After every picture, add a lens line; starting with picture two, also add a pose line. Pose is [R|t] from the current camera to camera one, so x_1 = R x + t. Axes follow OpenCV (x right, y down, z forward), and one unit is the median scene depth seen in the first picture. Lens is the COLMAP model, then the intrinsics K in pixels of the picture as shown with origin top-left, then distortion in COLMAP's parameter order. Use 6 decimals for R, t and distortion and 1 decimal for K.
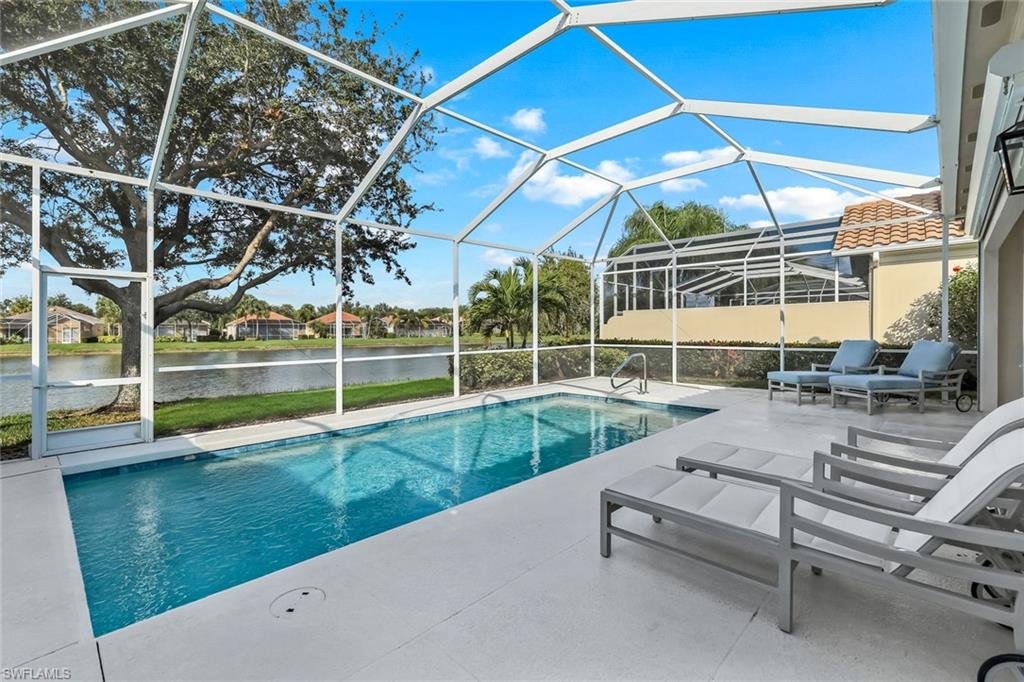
lens RADIAL K [[457.2, 0, 512.0], [0, 457.2, 341.0], [0, 0, 1]] dist [0.000432, -0.000023]
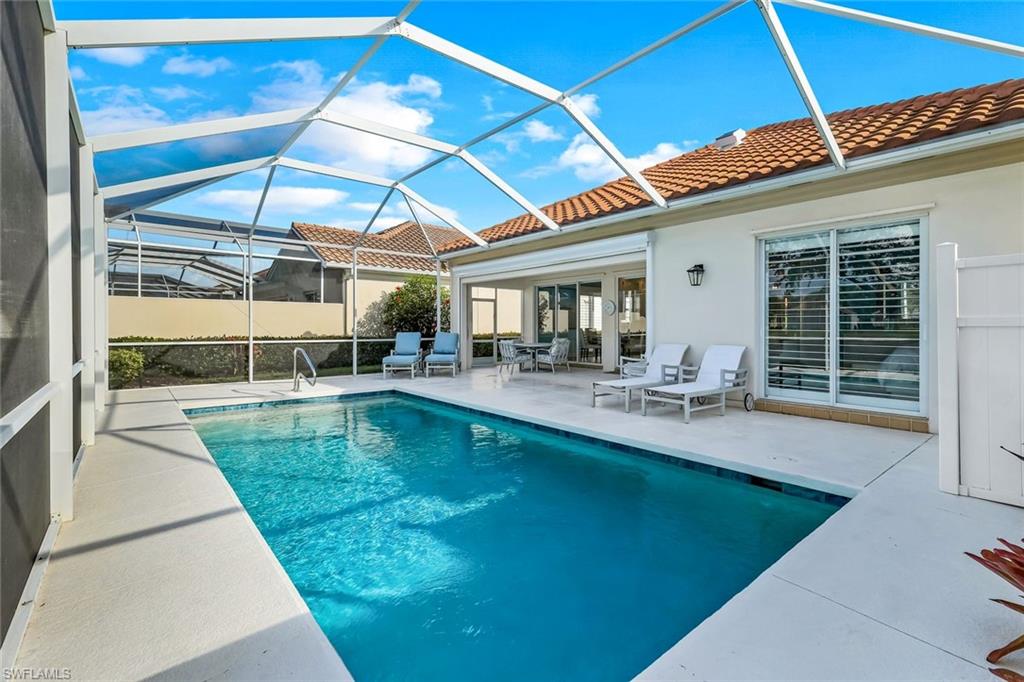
lens RADIAL K [[450.4, 0, 512.2], [0, 450.4, 334.2], [0, 0, 1]] dist [0.001454, 0.000150]
pose [[0.099630, -0.011303, 0.994960, -0.398303], [0.022215, 0.999712, 0.009132, 0.000134], [-0.994777, 0.021193, 0.099852, 0.320483]]
